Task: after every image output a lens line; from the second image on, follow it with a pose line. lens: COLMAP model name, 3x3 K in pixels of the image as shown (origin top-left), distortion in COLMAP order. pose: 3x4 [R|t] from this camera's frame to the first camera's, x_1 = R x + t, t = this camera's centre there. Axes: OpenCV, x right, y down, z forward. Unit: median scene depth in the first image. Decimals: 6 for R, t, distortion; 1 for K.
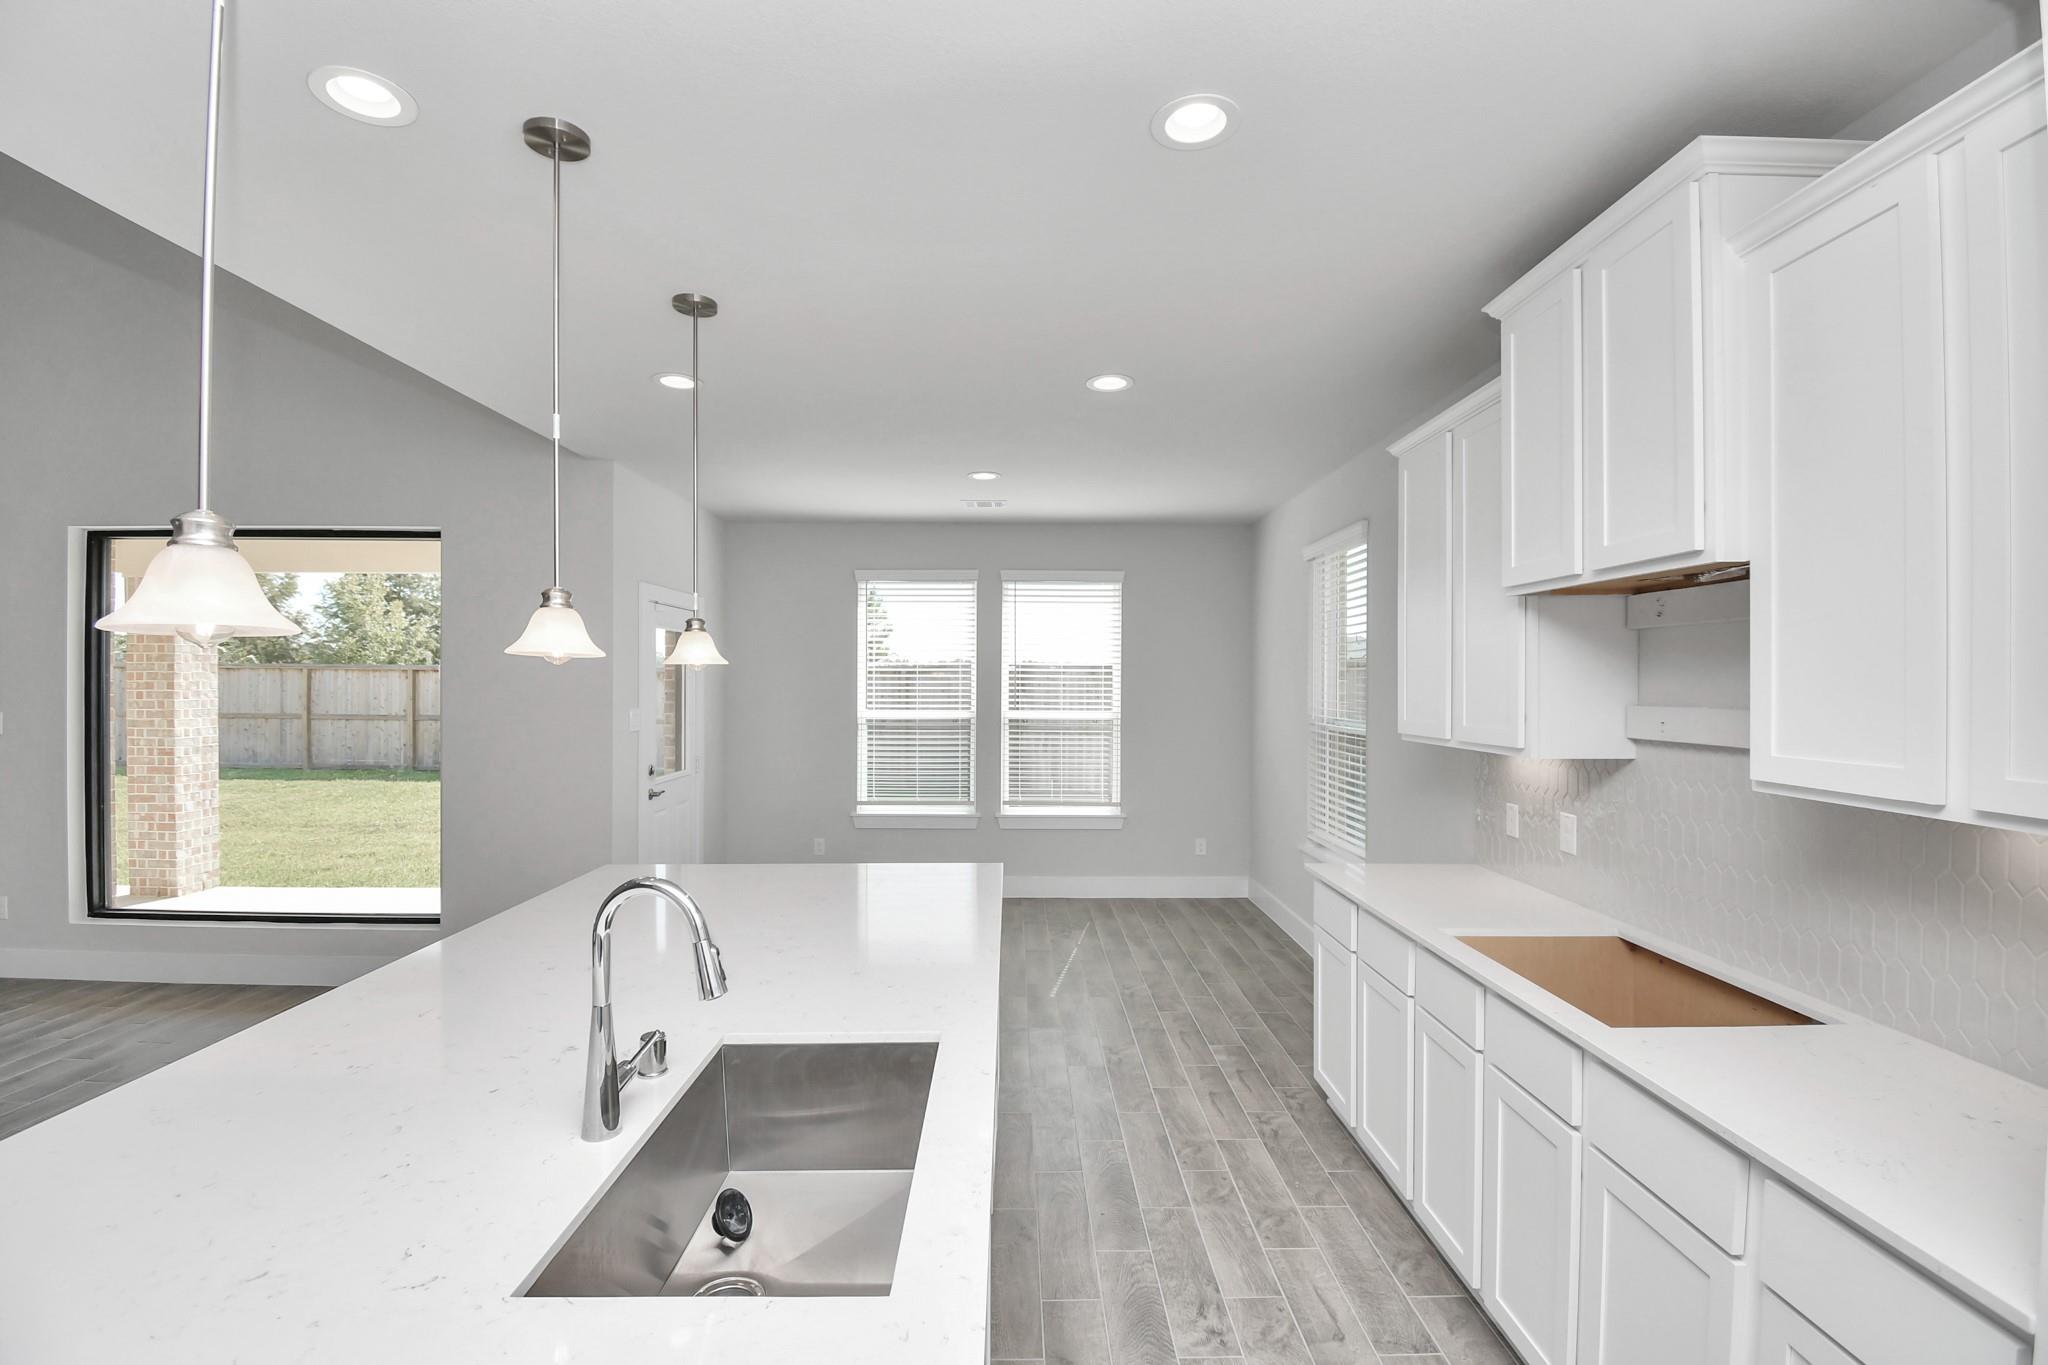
lens RADIAL K [[895.1, 0, 1028.0], [0, 895.1, 683.6], [0, 0, 1]] dist [0.020618, -0.024963]
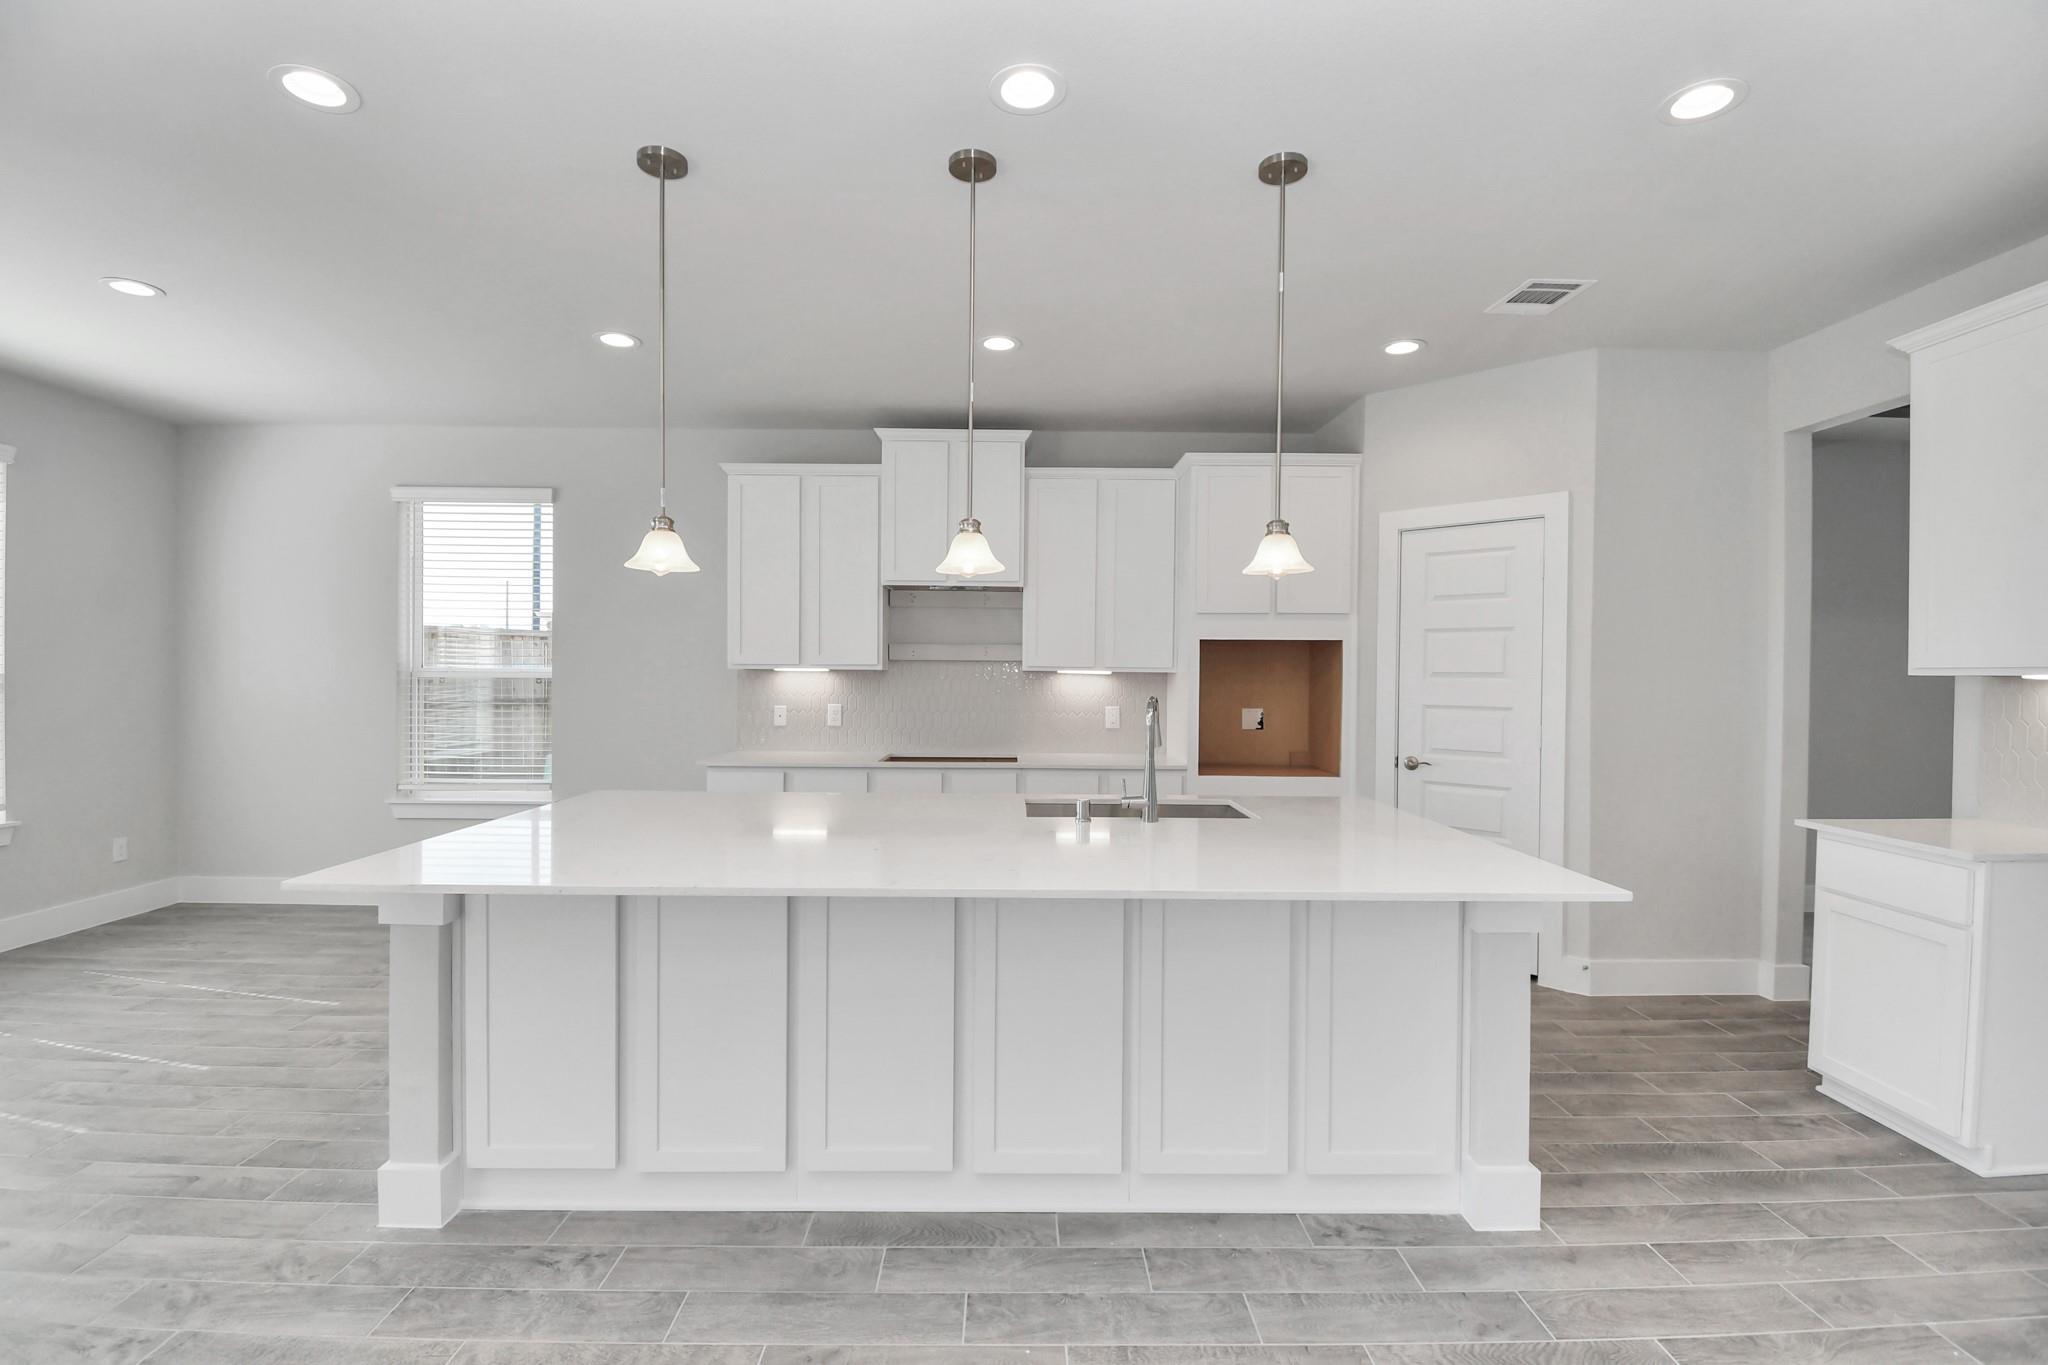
lens RADIAL K [[896.2, 0, 1020.3], [0, 896.2, 682.0], [0, 0, 1]] dist [0.013141, -0.020250]
pose [[-0.004132, -0.012556, 0.999913, -0.536517], [-0.004854, 0.999910, 0.012535, 0.033854], [-0.999980, -0.004802, -0.004192, 0.276388]]
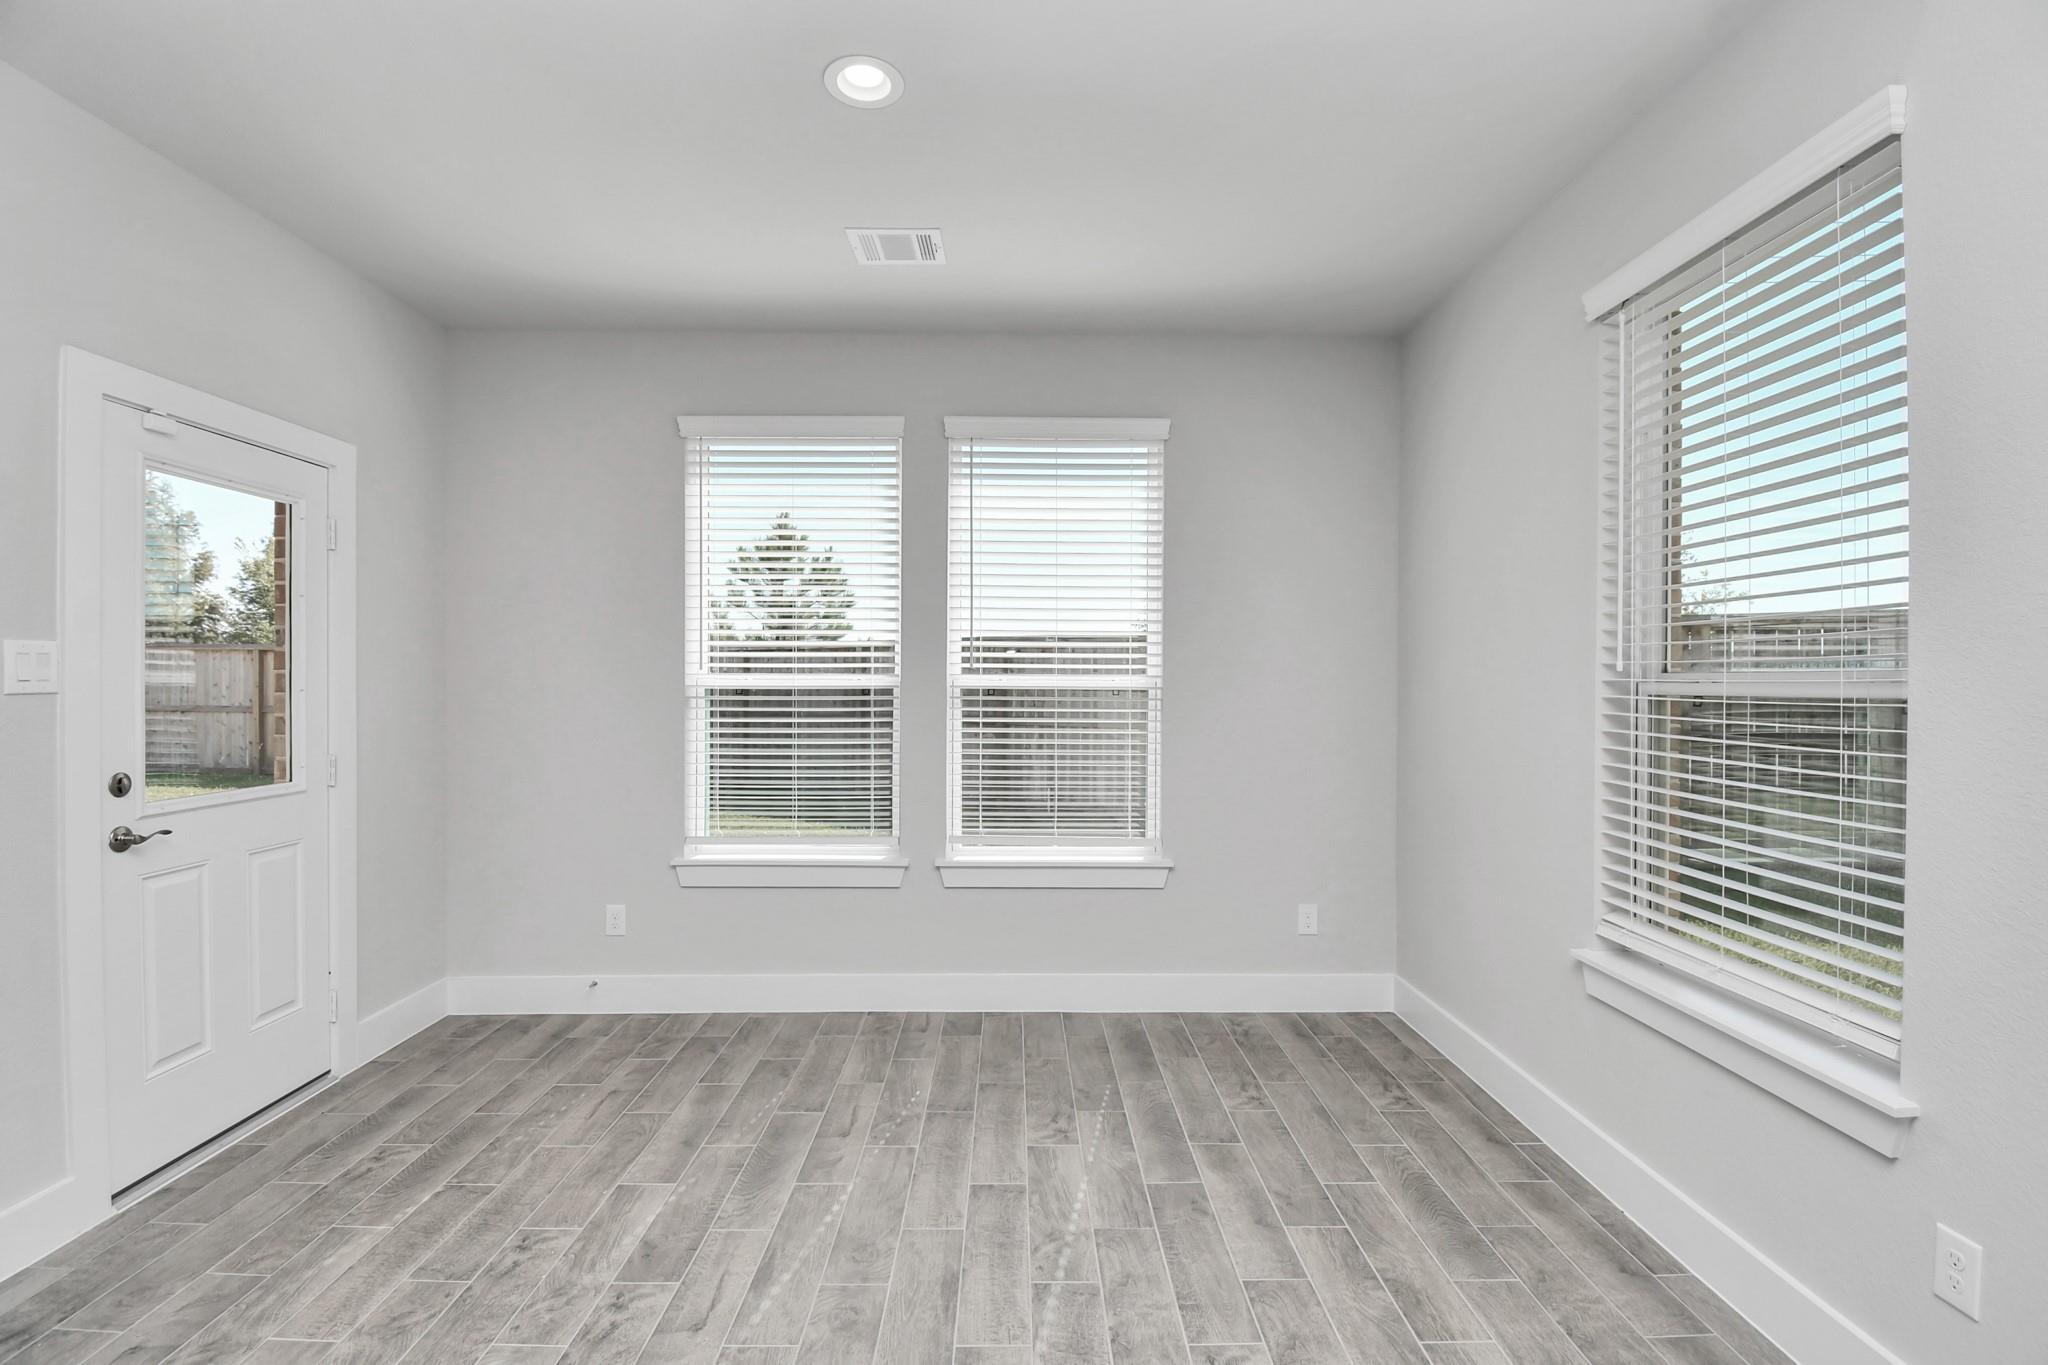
lens RADIAL K [[895.1, 0, 1028.0], [0, 895.1, 683.6], [0, 0, 1]] dist [0.020618, -0.024963]
pose [[0.999996, -0.000149, -0.002880, 0.022147], [0.000144, 0.999998, -0.001759, 0.037935], [0.002880, 0.001759, 0.999994, 0.448380]]
